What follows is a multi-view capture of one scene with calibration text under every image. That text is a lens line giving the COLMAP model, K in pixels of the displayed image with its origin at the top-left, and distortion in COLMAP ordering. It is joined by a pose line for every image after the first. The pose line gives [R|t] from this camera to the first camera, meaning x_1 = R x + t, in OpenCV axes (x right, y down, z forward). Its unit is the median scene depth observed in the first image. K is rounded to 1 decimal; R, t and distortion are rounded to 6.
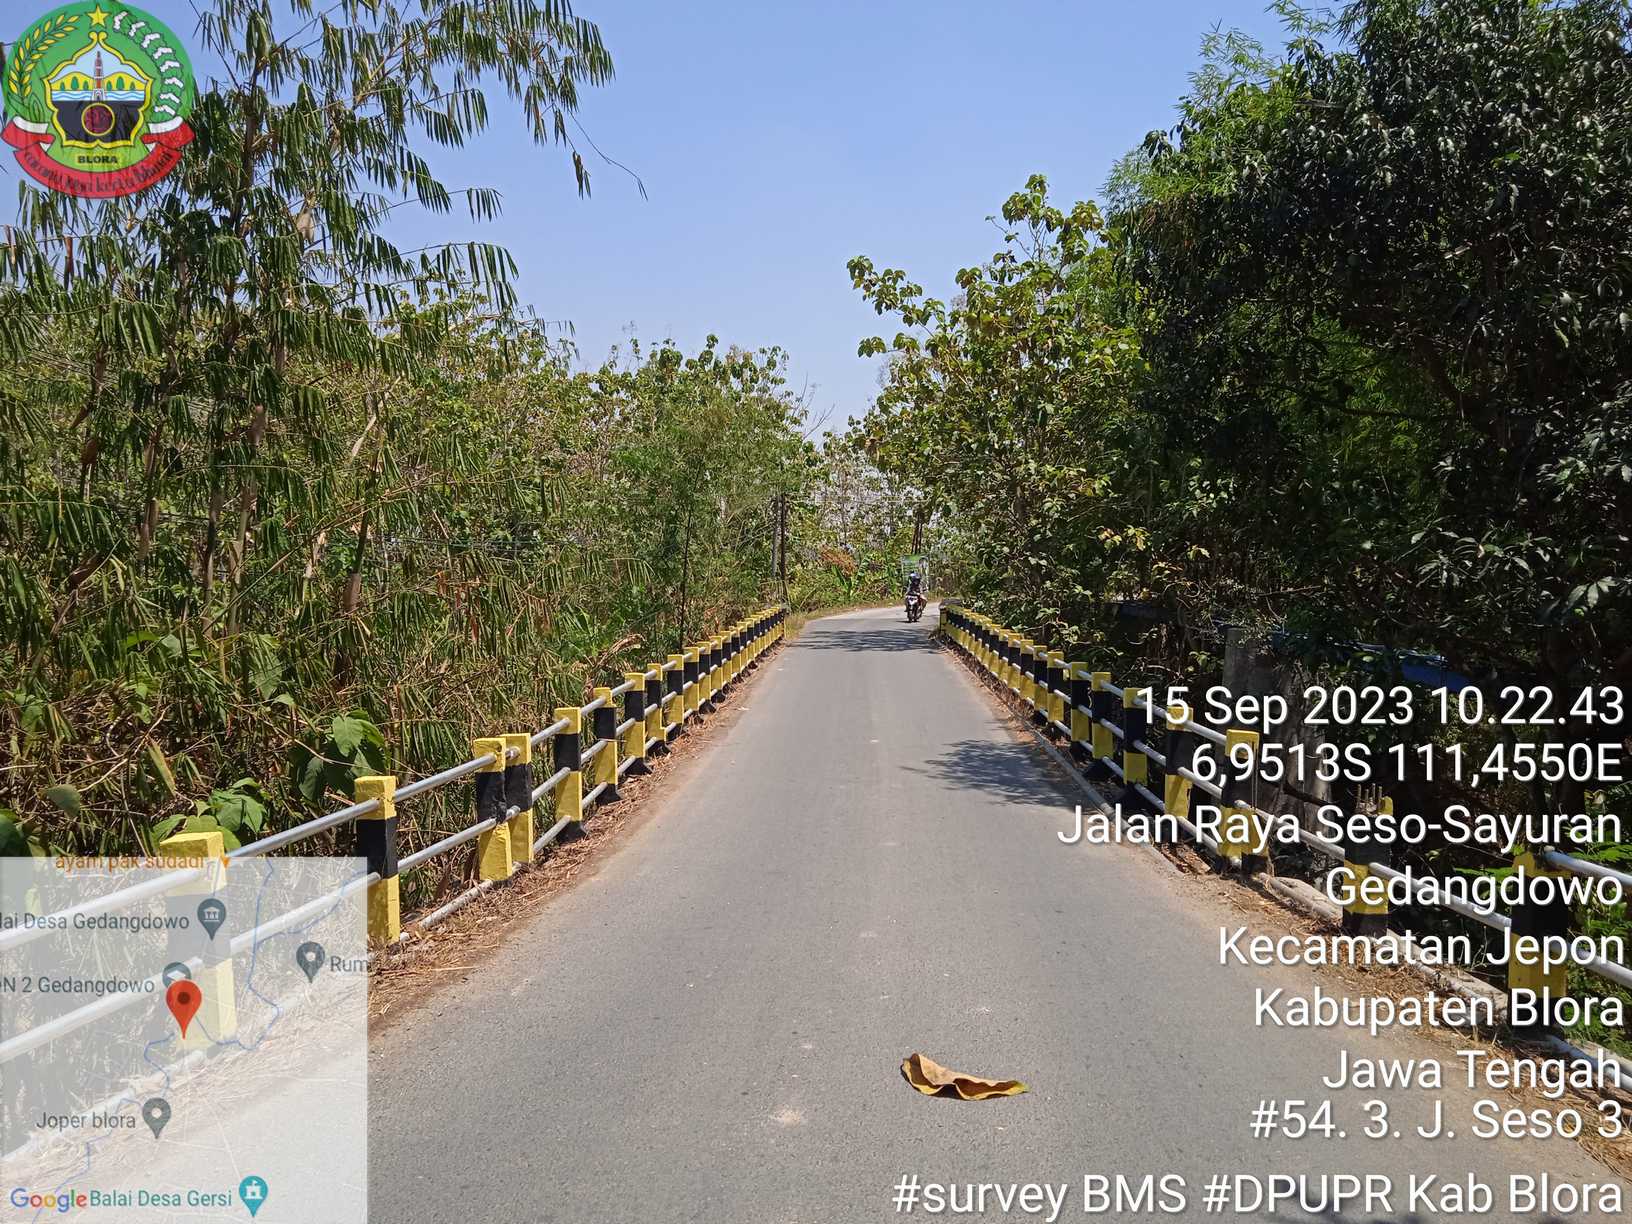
lens RADIAL K [[1324.5, 0, 816.4], [0, 1324.5, 636.8], [0, 0, 1]] dist [0.005304, 0.006498]
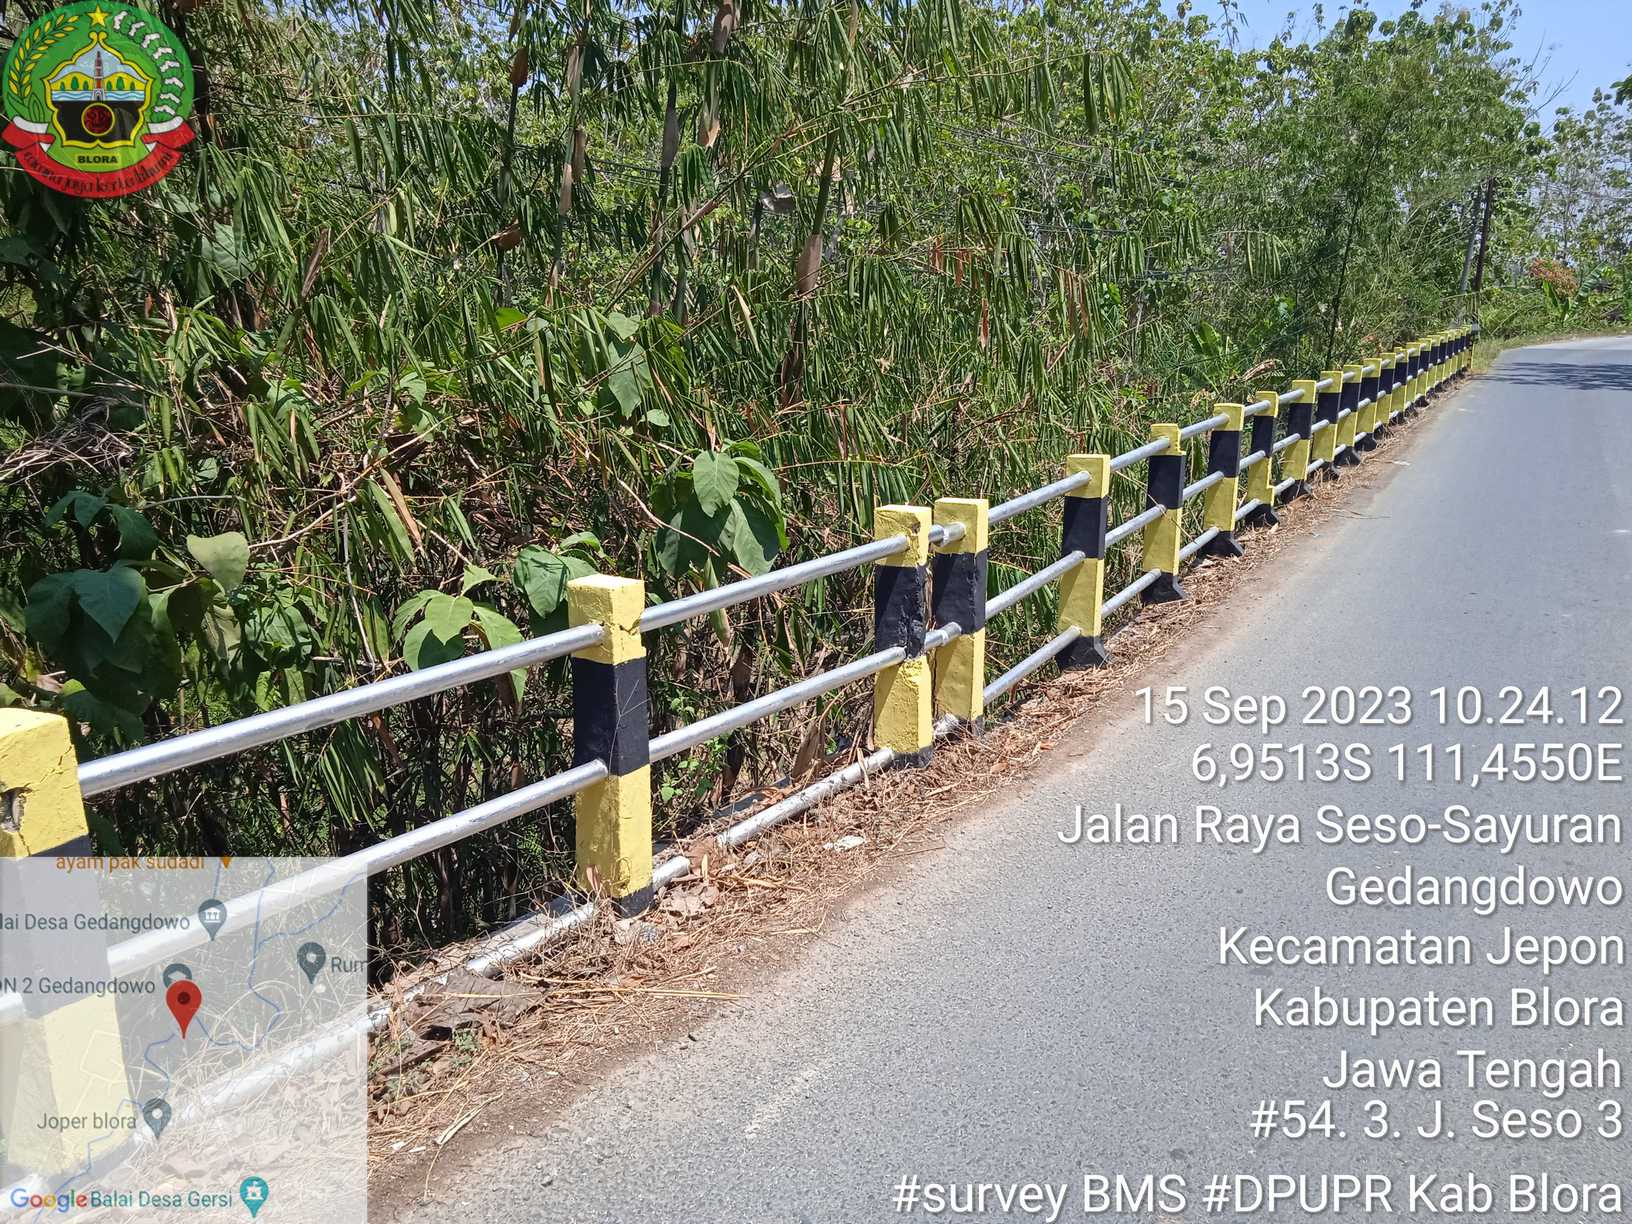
lens RADIAL K [[1324.5, 0, 816.4], [0, 1324.5, 636.8], [0, 0, 1]] dist [0.005304, 0.006498]
pose [[0.891087, 0.125222, -0.436215, -0.011334], [-0.034068, 0.976925, 0.210849, 0.005573], [0.452552, -0.173023, 0.874791, 0.198933]]
